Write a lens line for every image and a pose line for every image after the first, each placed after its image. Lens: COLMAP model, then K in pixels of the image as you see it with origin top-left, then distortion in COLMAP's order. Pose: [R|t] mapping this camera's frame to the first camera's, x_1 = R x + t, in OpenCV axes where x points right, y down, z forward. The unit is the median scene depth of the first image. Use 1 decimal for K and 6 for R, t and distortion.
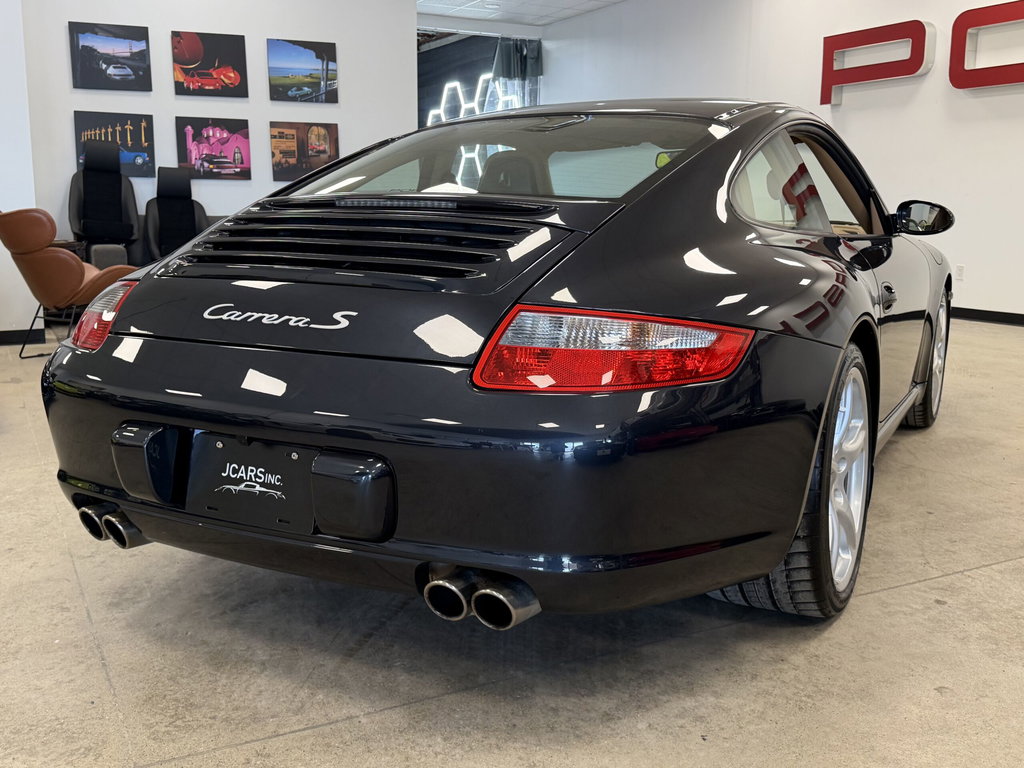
lens RADIAL K [[1019.3, 0, 513.3], [0, 1019.3, 379.0], [0, 0, 1]] dist [0.037217, 0.000000]
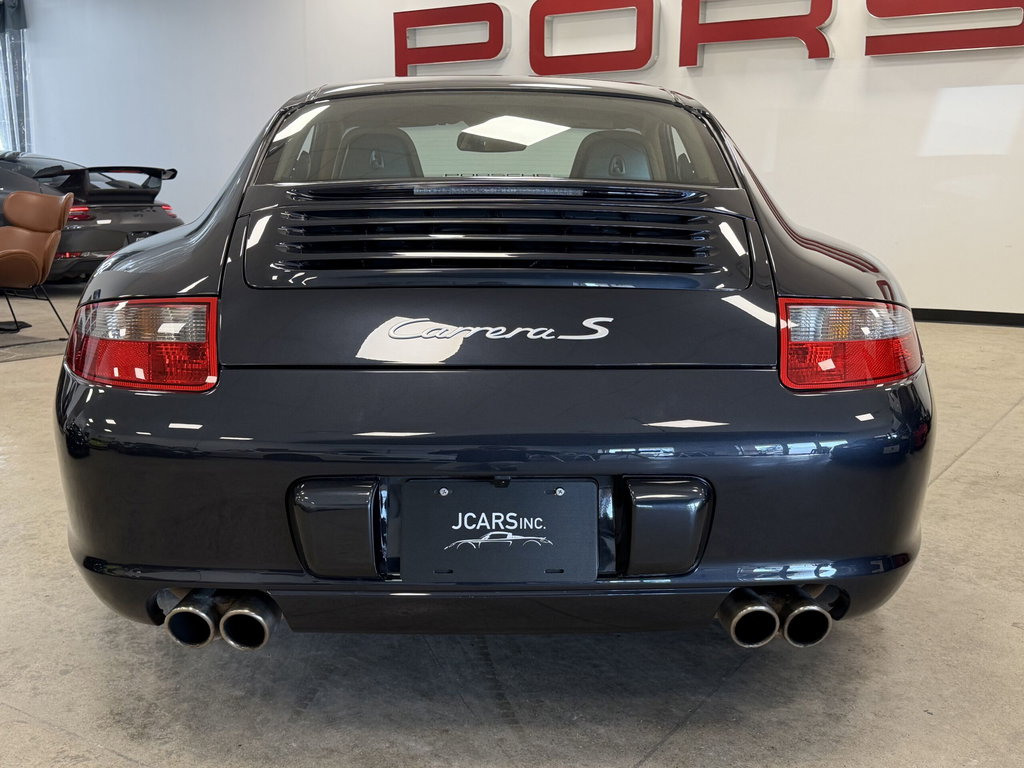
lens RADIAL K [[1114.3, 0, 509.0], [0, 1114.3, 388.4], [0, 0, 1]] dist [0.046583, 0.000000]
pose [[0.876551, -0.088122, 0.473173, -0.660703], [0.083963, 0.996019, 0.029954, -0.040154], [-0.473929, 0.013473, 0.880460, 0.199312]]
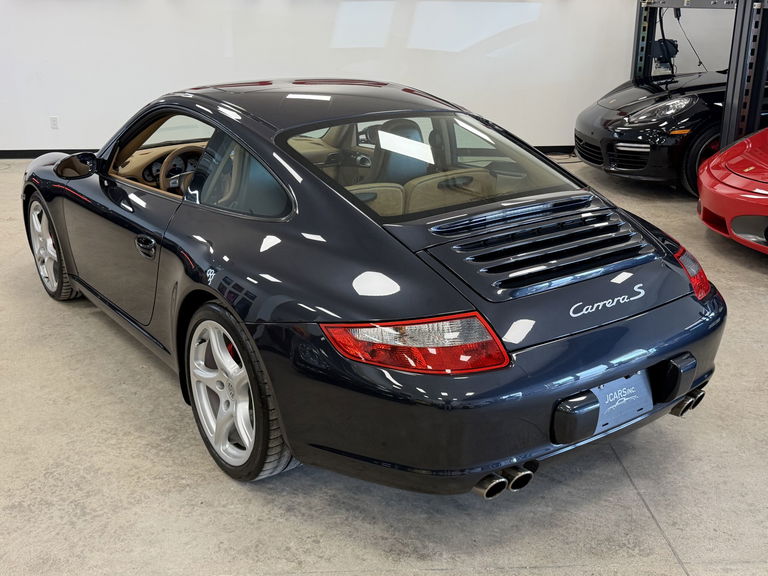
lens RADIAL K [[835.7, 0, 387.4], [0, 835.7, 288.2], [0, 0, 1]] dist [0.046583, 0.000000]
pose [[0.435696, -0.297591, 0.849476, -1.538118], [0.160833, 0.954314, 0.251827, -0.481107], [-0.885608, 0.026904, 0.463653, 0.688404]]
